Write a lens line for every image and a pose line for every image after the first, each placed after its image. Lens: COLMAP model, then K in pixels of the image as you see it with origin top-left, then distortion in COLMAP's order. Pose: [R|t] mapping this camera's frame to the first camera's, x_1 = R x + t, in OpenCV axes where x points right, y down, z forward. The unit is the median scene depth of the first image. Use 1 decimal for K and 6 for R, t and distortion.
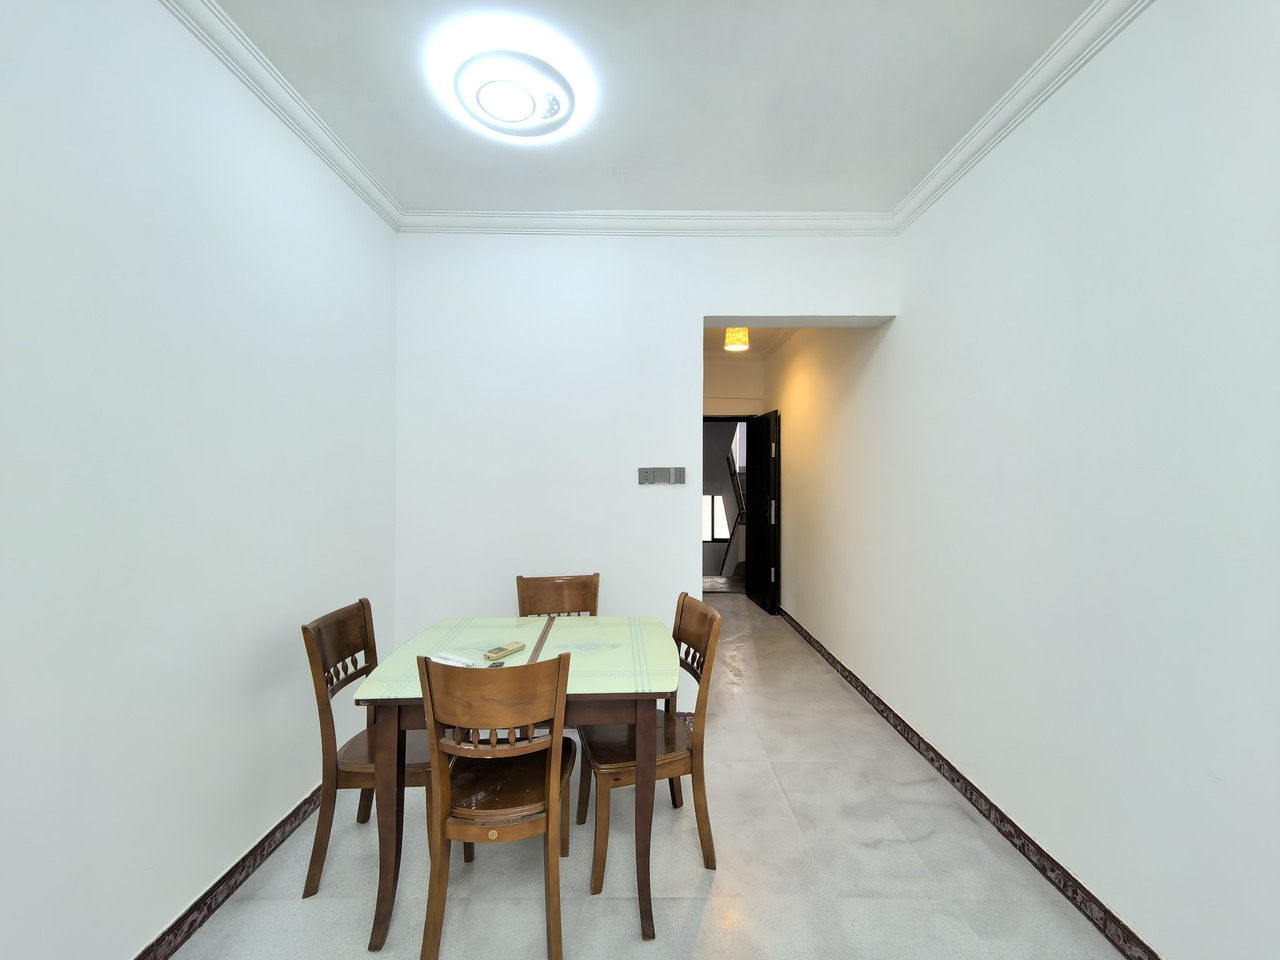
lens RADIAL K [[517.1, 0, 637.2], [0, 517.1, 476.2], [0, 0, 1]] dist [0.000151, 0.000102]
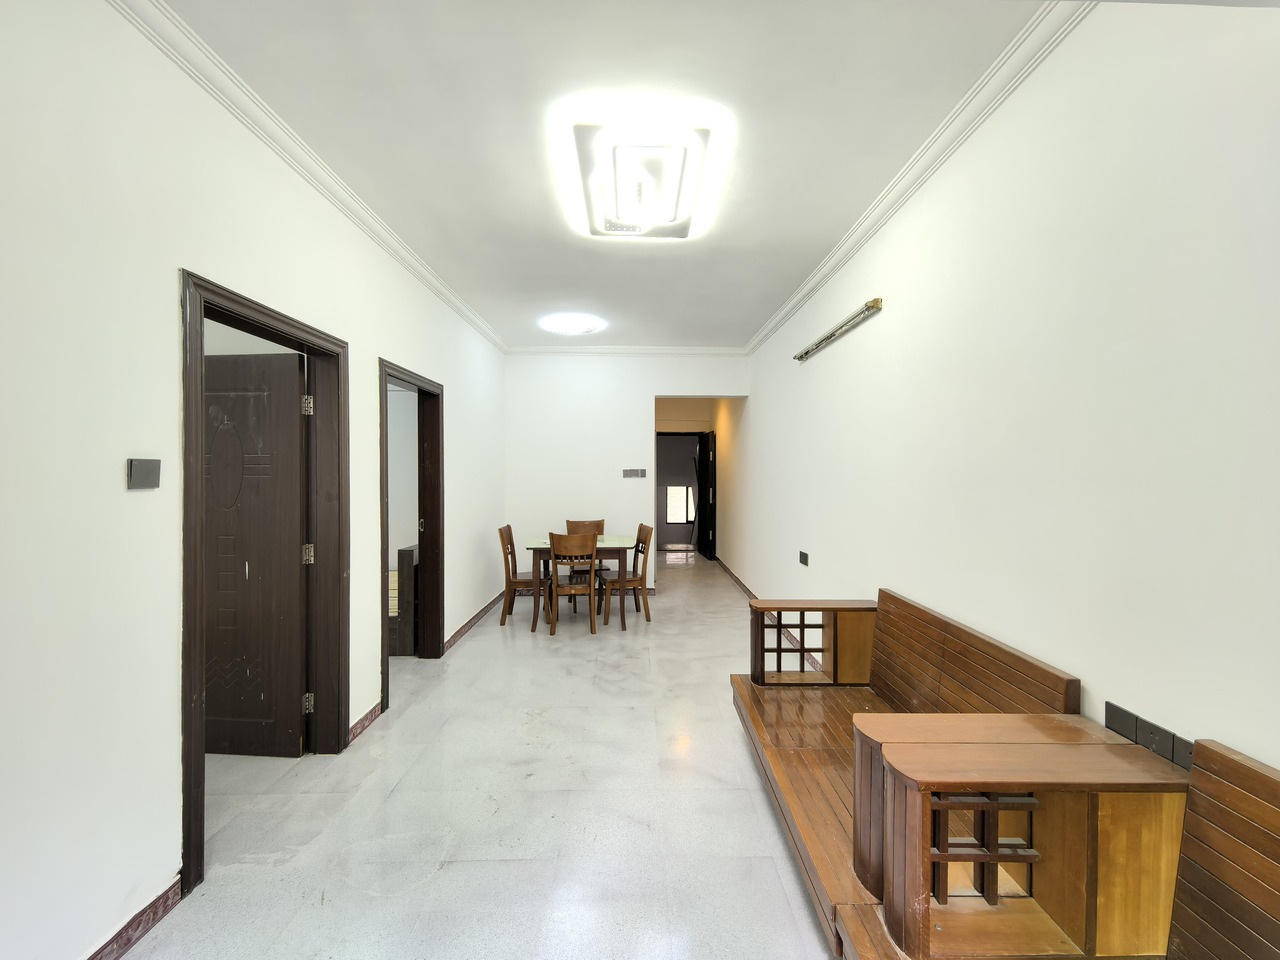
lens RADIAL K [[517.1, 0, 639.6], [0, 517.1, 473.9], [0, 0, 1]] dist [0.000151, 0.000102]
pose [[0.999856, -0.001278, 0.016922, 0.034082], [0.001209, 0.999991, 0.004055, -0.006754], [-0.016927, -0.004034, 0.999849, -1.083095]]
